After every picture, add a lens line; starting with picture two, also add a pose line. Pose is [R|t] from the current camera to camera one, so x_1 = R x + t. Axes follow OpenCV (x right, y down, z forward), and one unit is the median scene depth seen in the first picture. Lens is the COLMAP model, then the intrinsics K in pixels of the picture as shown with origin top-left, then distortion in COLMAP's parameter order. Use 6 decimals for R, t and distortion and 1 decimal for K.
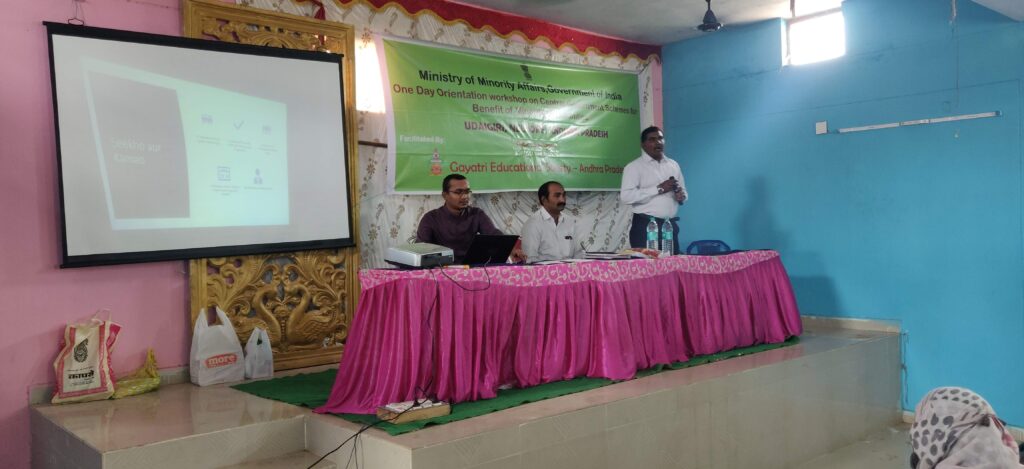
lens RADIAL K [[859.6, 0, 492.7], [0, 859.6, 201.9], [0, 0, 1]] dist [0.089013, 0.000171]
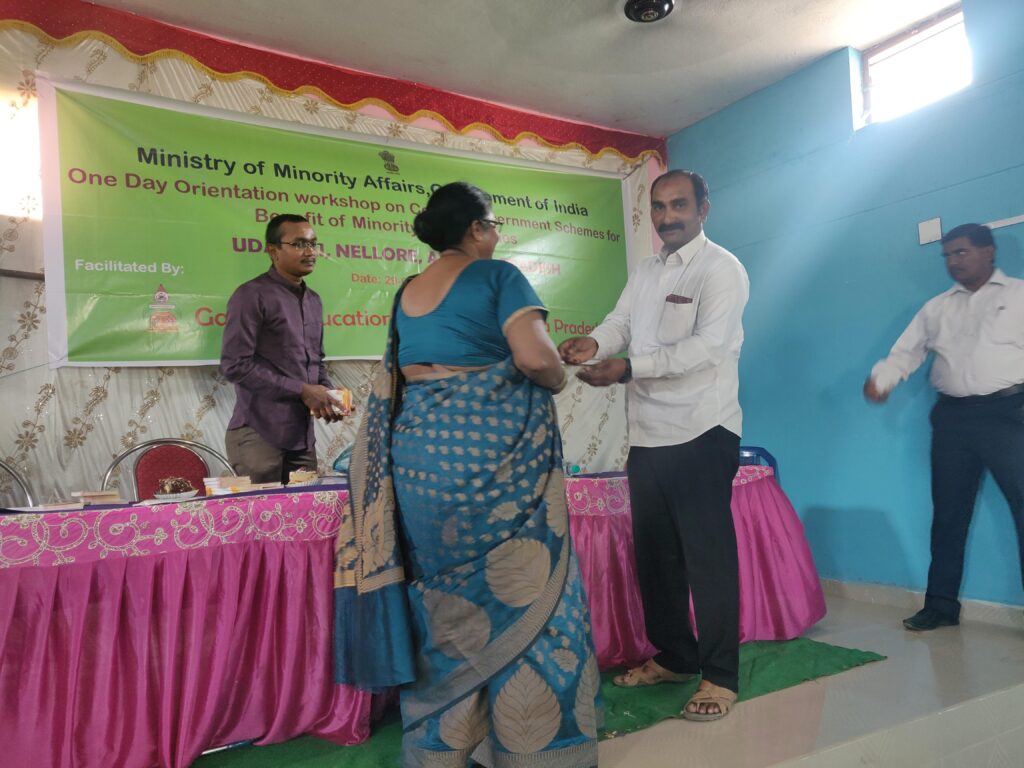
lens RADIAL K [[761.5, 0, 524.0], [0, 761.5, 389.6], [0, 0, 1]] dist [-0.001252, 0.043653]
pose [[0.979699, -0.030054, -0.198207, 0.244186], [0.021820, 0.998811, -0.043598, 0.030957], [0.199282, 0.038388, 0.979190, 0.542603]]
